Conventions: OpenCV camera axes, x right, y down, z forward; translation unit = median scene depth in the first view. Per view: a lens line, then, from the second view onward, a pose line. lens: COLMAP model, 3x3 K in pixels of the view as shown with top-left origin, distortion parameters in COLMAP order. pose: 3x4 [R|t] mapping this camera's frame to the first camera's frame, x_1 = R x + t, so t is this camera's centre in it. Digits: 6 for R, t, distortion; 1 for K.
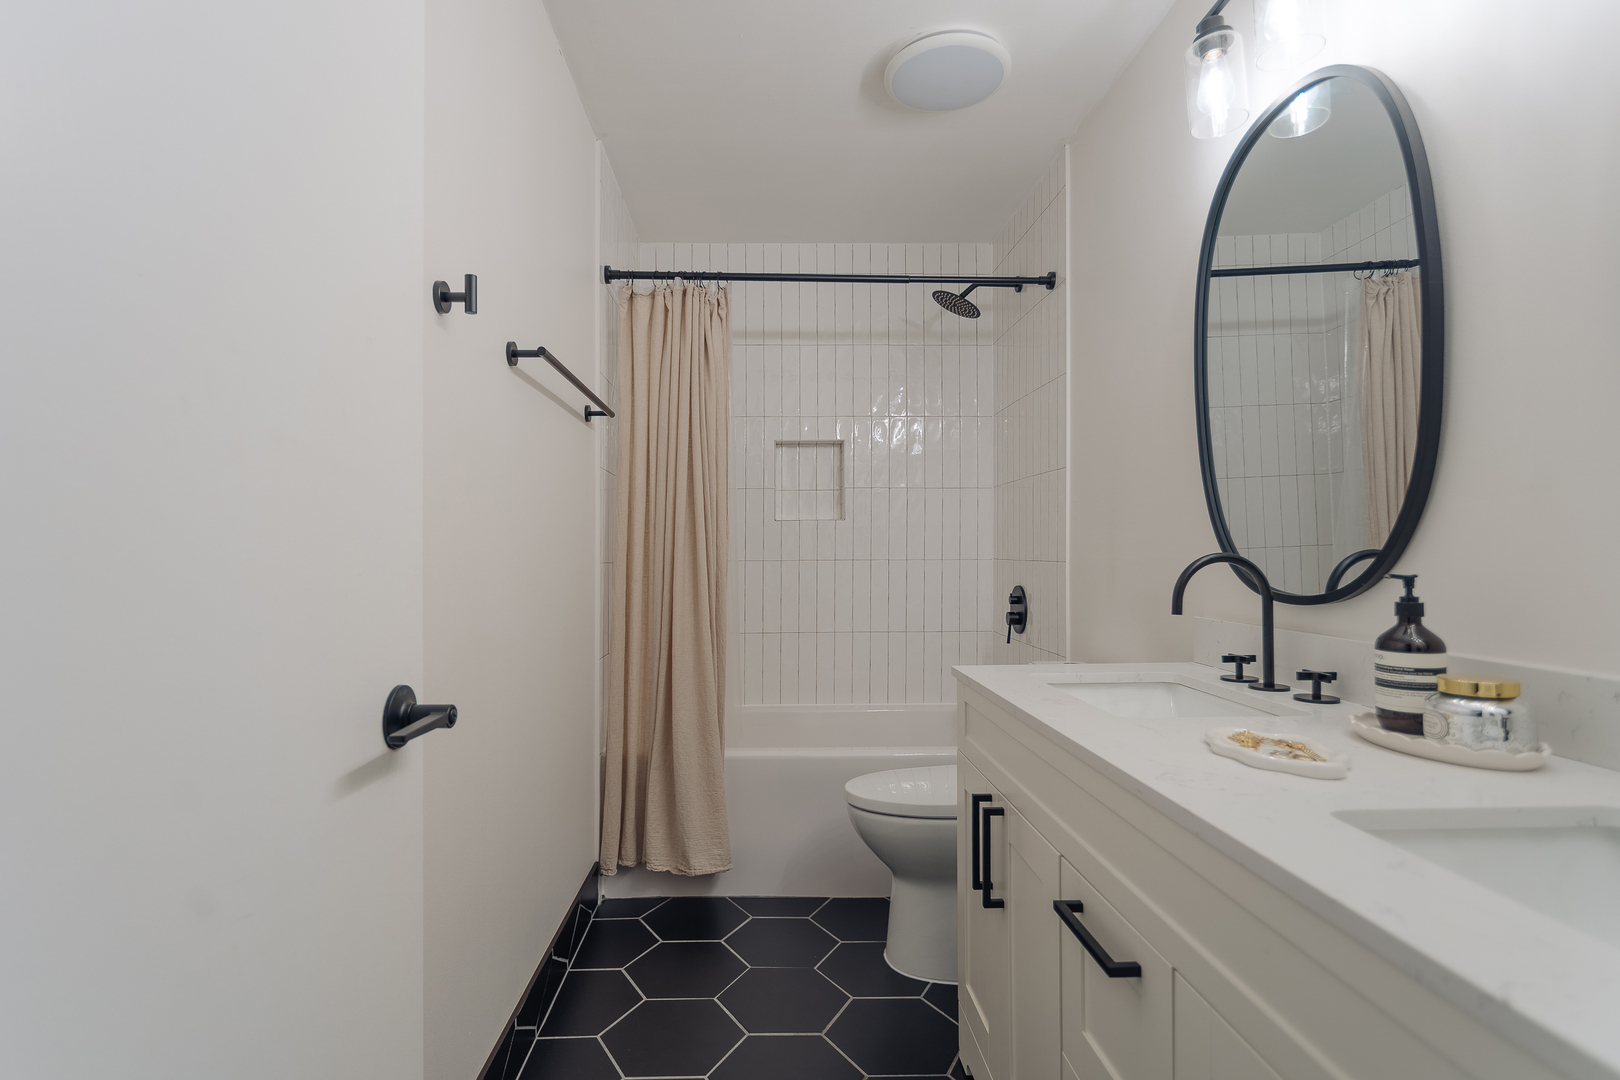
lens RADIAL K [[784.5, 0, 767.8], [0, 784.5, 551.4], [0, 0, 1]] dist [0.005102, -0.001757]
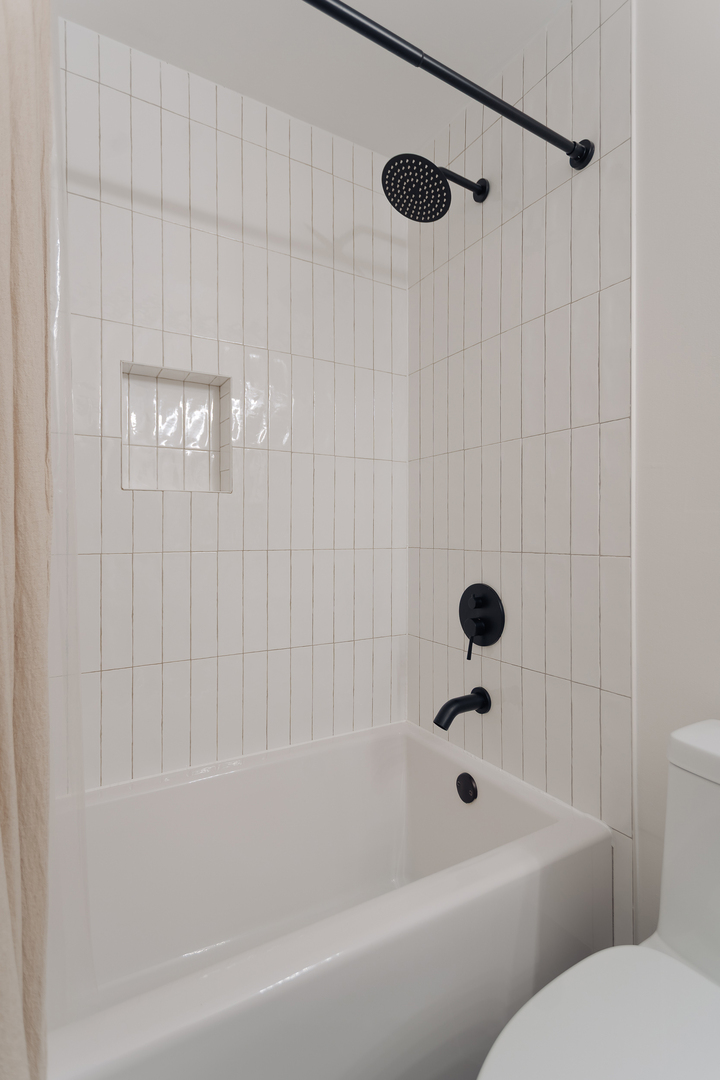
lens RADIAL K [[523.0, 0, 352.5], [0, 523.0, 544.6], [0, 0, 1]] dist [0.005102, -0.001757]
pose [[0.871207, -0.005166, 0.490888, -0.050703], [-0.004582, 0.999816, 0.018653, -0.005163], [-0.490894, -0.018500, 0.871023, 0.758202]]
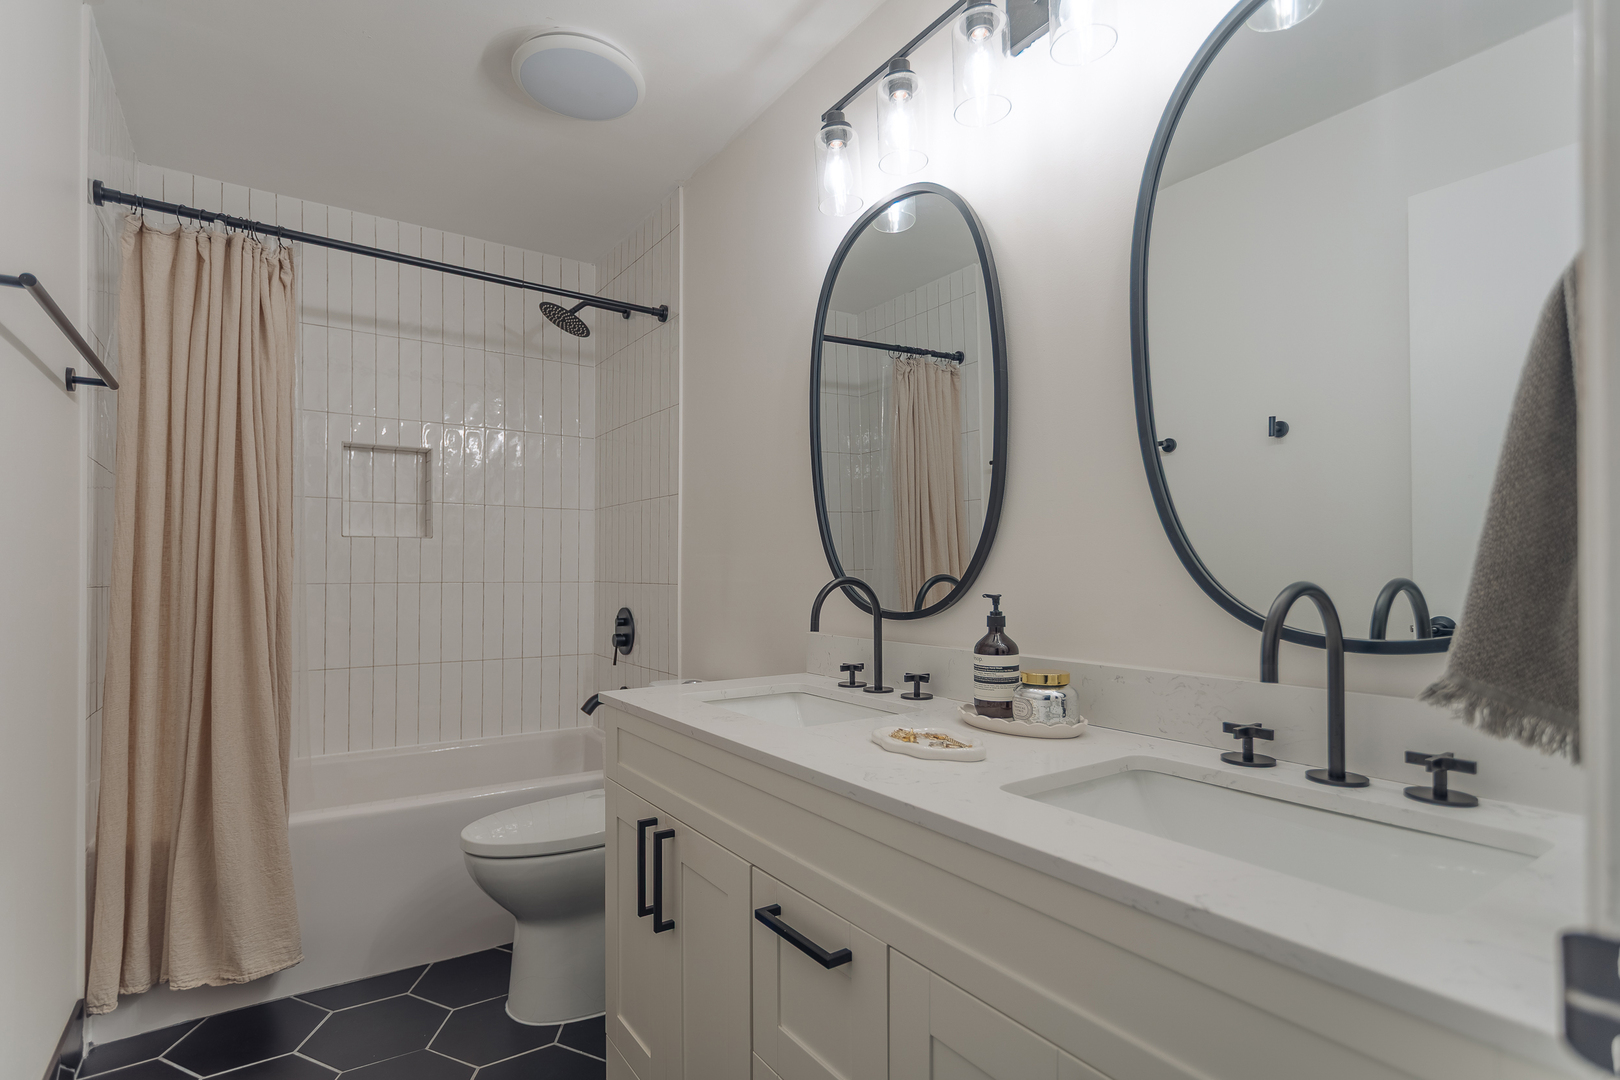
lens RADIAL K [[784.5, 0, 785.1], [0, 784.5, 575.7], [0, 0, 1]] dist [0.005102, -0.001757]
pose [[0.841962, 0.003335, 0.539526, -0.064570], [-0.005108, 0.999985, 0.001791, -0.000747], [-0.539512, -0.004264, 0.841967, 0.038915]]
